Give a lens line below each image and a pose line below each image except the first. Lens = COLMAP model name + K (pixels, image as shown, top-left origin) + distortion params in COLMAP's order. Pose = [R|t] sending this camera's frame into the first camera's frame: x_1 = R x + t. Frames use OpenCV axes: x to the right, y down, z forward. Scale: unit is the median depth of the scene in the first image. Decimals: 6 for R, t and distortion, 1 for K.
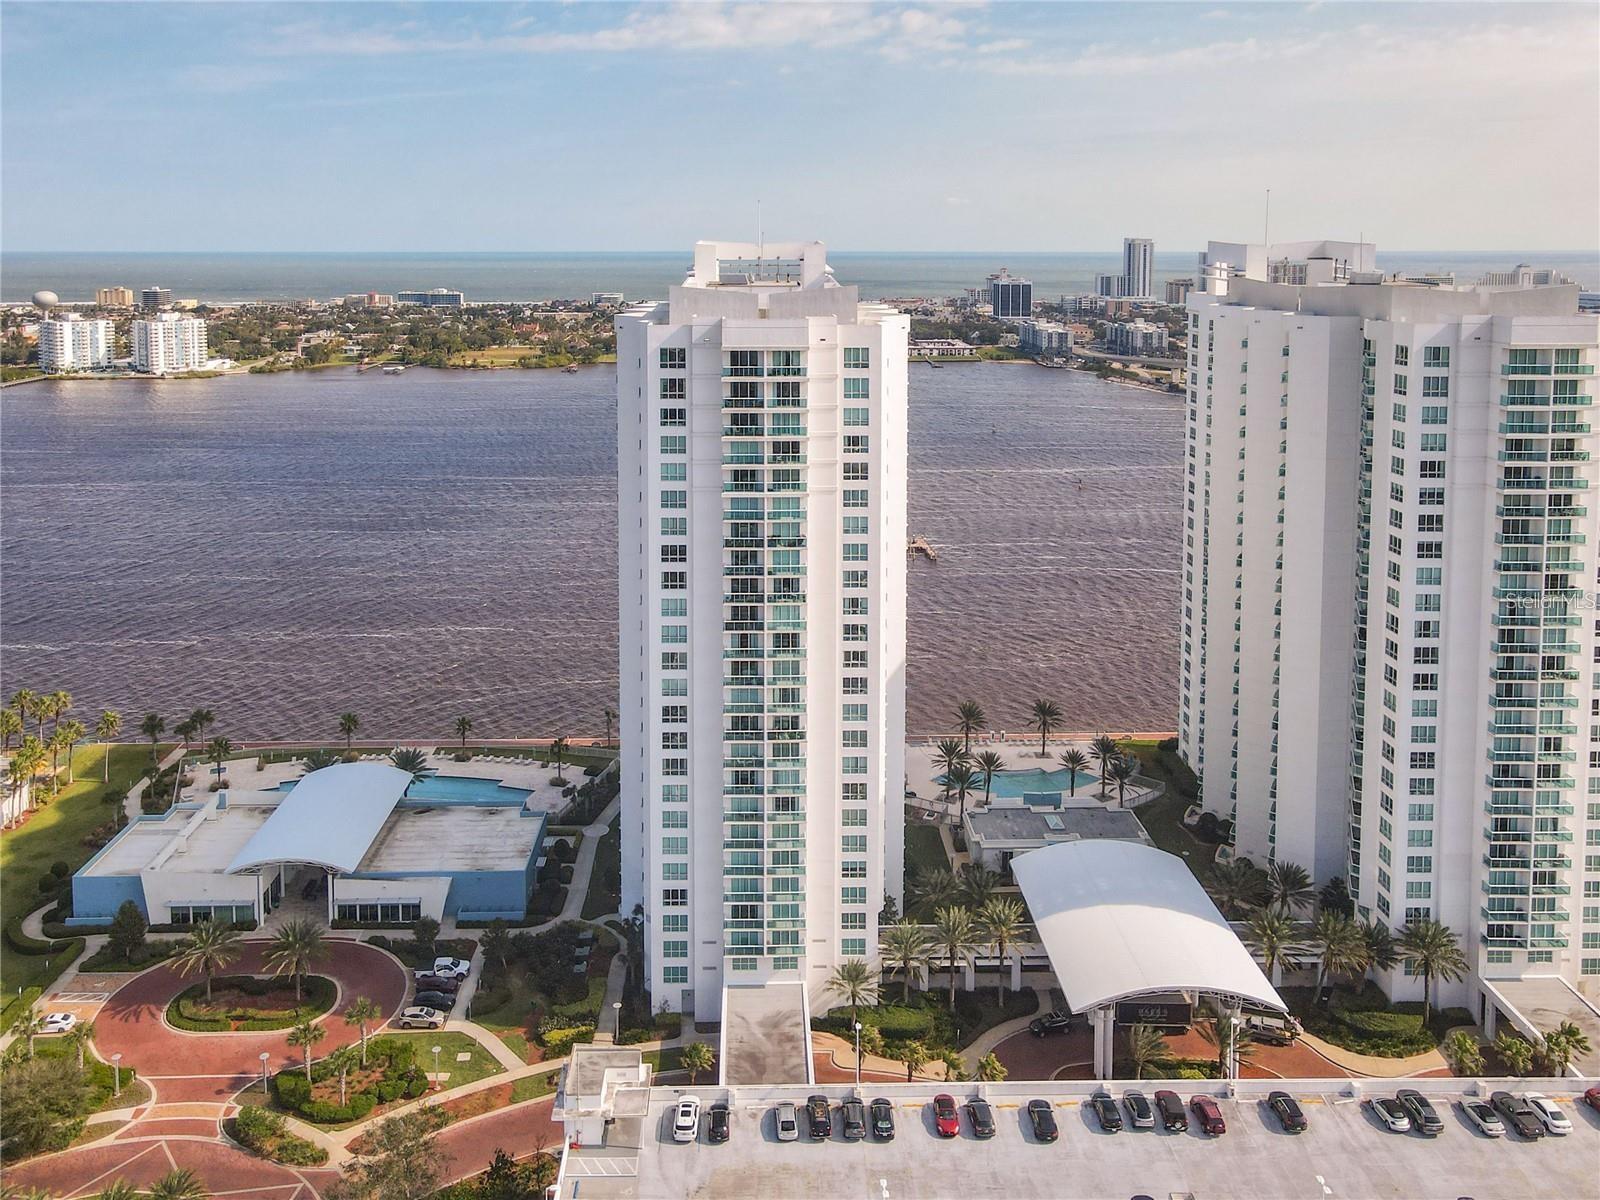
lens RADIAL K [[1283.7, 0, 774.5], [0, 1283.7, 366.0], [0, 0, 1]] dist [0.001115, 0.013187]
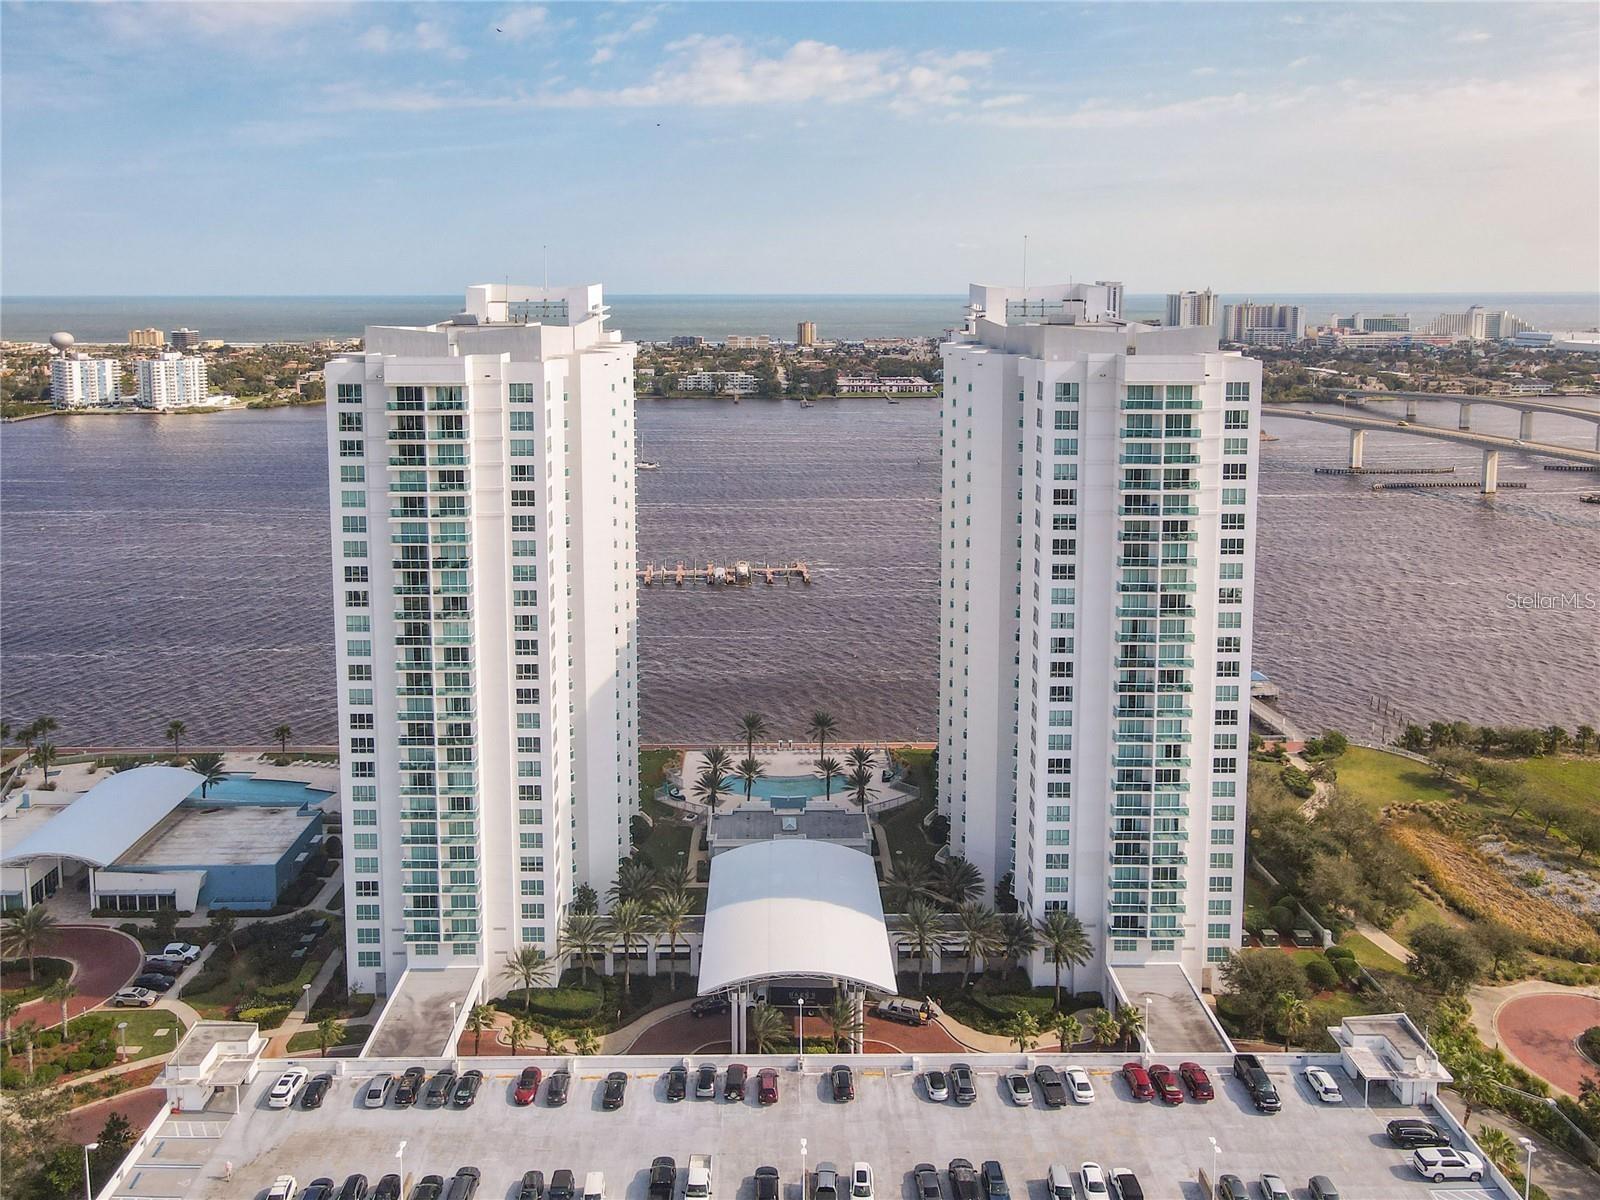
lens RADIAL K [[1200.2, 0, 765.2], [0, 1200.2, 434.3], [0, 0, 1]] dist [0.008806, 0.000887]
pose [[0.999924, 0.000777, -0.012318, 0.273951], [-0.000450, 0.999647, 0.026554, 0.001313], [0.012334, -0.026547, 0.999571, -0.004627]]
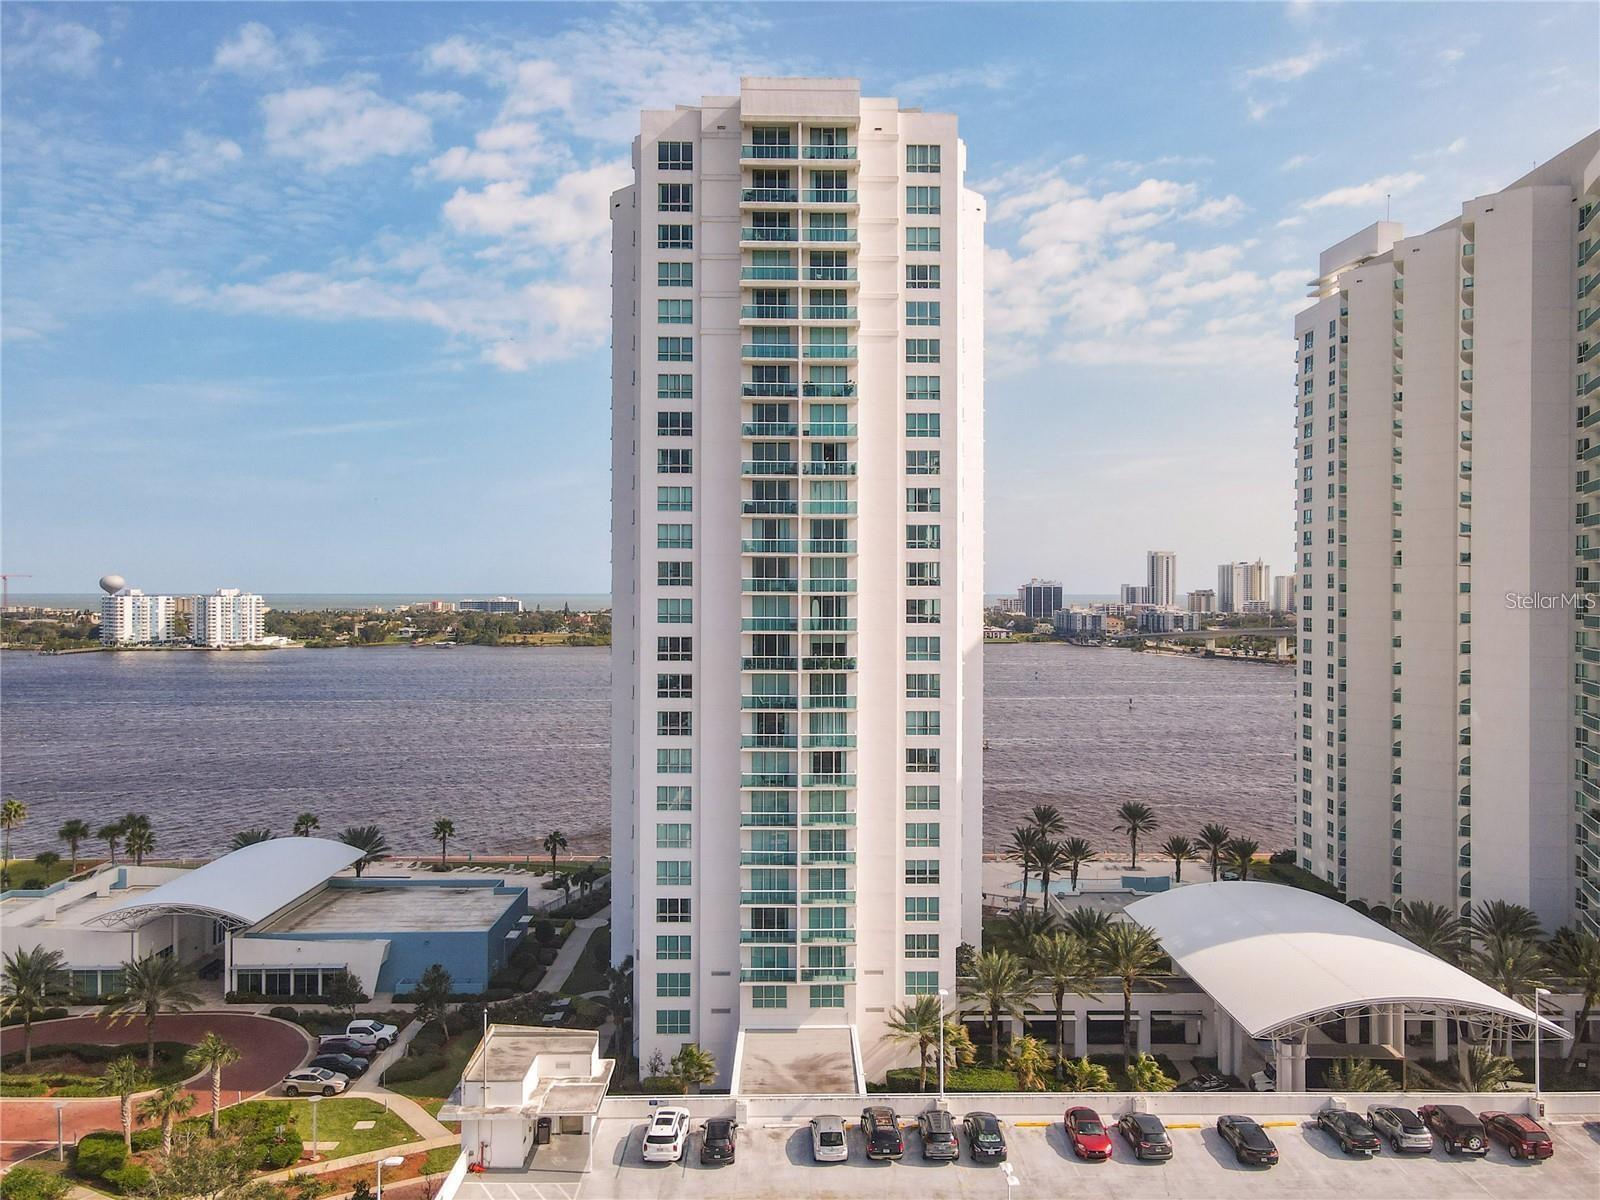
lens RADIAL K [[1200.2, 0, 810.6], [0, 1200.2, 595.0], [0, 0, 1]] dist [0.008806, 0.000887]
pose [[0.999983, 0.000505, -0.005854, 0.003025], [-0.000974, 0.996769, -0.080318, 0.293549], [0.005795, 0.080323, 0.996752, 0.319023]]
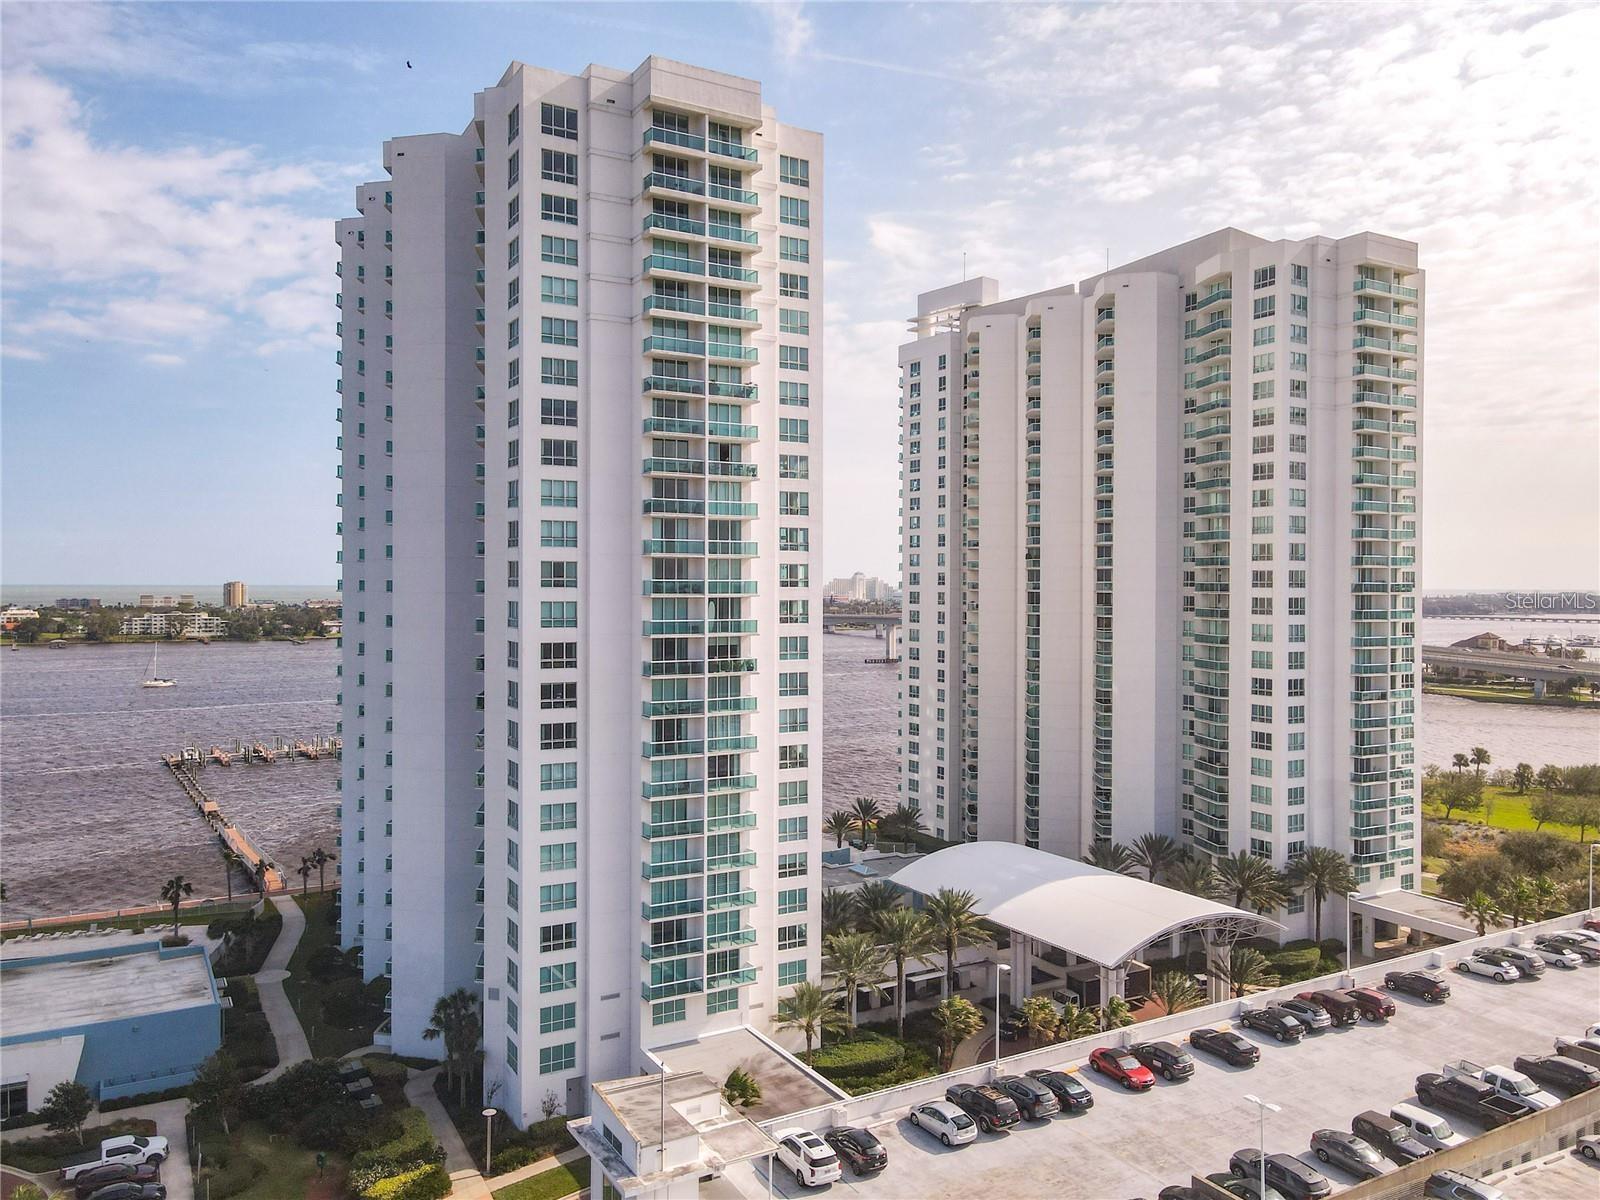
lens RADIAL K [[1174.9, 0, 823.7], [0, 1174.9, 592.9], [0, 0, 1]] dist [-0.000076, 0.006907]
pose [[0.871629, -0.001886, 0.490162, -0.256514], [0.037975, 0.997247, -0.063692, 0.281295], [-0.488692, 0.074129, 0.869301, 0.393181]]
